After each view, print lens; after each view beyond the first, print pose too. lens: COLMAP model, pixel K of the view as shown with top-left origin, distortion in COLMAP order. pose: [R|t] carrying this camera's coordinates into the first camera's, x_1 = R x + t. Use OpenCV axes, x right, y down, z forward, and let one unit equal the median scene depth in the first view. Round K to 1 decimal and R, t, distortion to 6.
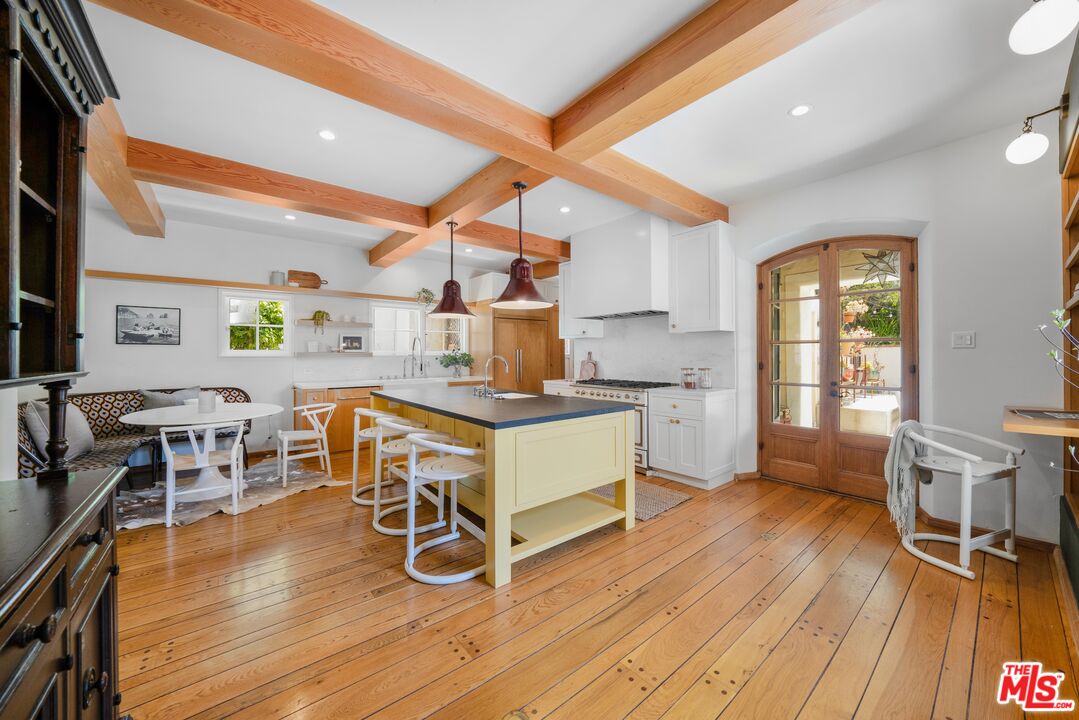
lens RADIAL K [[388.3, 0, 541.2], [0, 388.3, 353.2], [0, 0, 1]] dist [-0.018008, 0.000035]
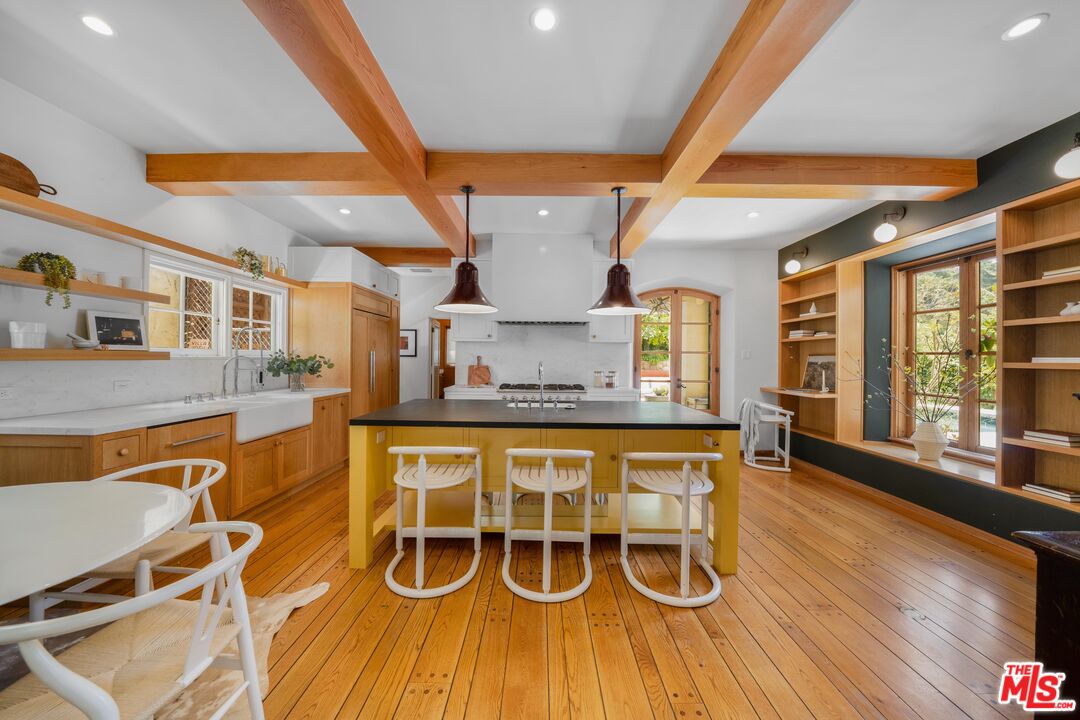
lens RADIAL K [[378.1, 0, 539.0], [0, 378.1, 359.4], [0, 0, 1]] dist [-0.019722, 0.000070]
pose [[0.638954, 0.007914, 0.769204, -0.672710], [-0.014732, 0.999890, 0.001950, 0.000882], [-0.769104, -0.012578, 0.639000, 0.390206]]
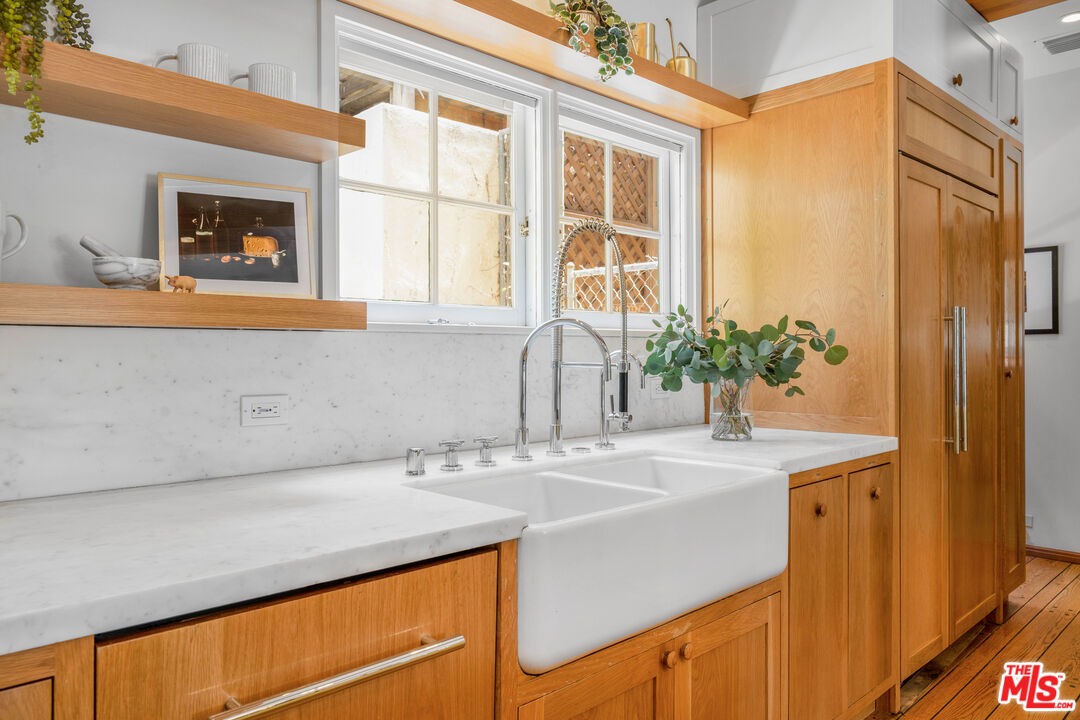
lens RADIAL K [[749.8, 0, 540.0], [0, 749.8, 360.0], [0, 0, 1]] dist [-0.004426, -0.000390]
pose [[0.996973, -0.001540, 0.077739, -0.519202], [0.000654, 0.999935, 0.011414, 0.025205], [-0.077751, -0.011329, 0.996908, 0.918271]]
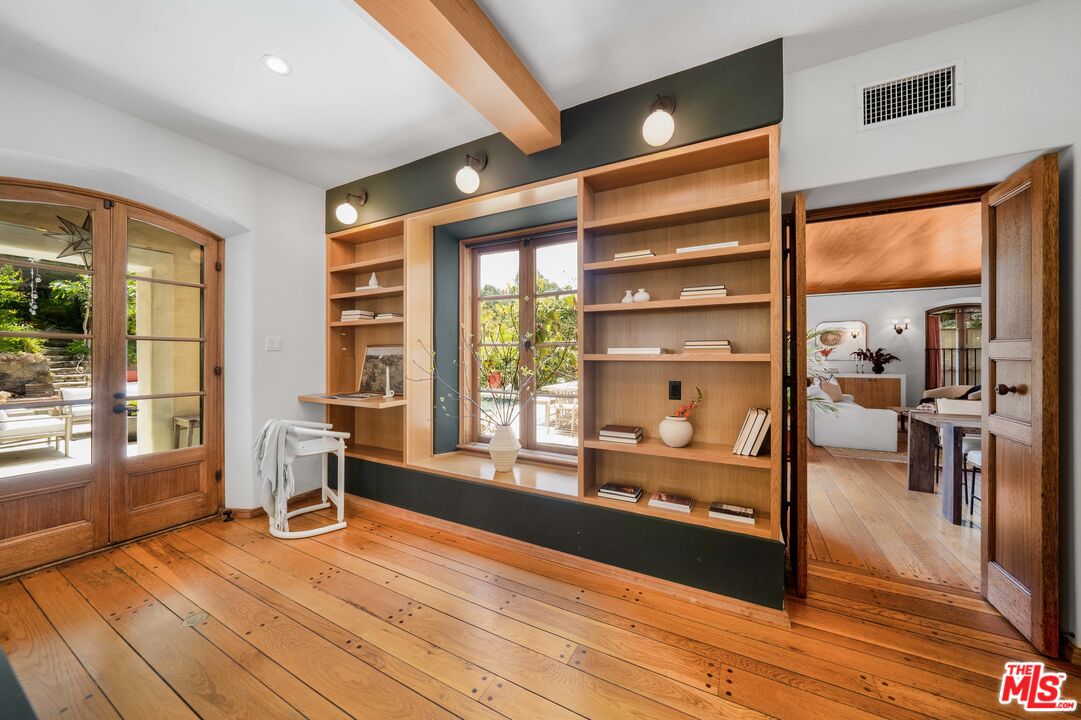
lens RADIAL K [[381.1, 0, 541.9], [0, 381.1, 356.5], [0, 0, 1]] dist [-0.009034, 0.000139]
pose [[-0.378421, 0.001410, 0.925633, -0.177481], [-0.006772, 0.999968, -0.004292, 0.002149], [-0.925609, -0.007893, -0.378399, 0.449188]]
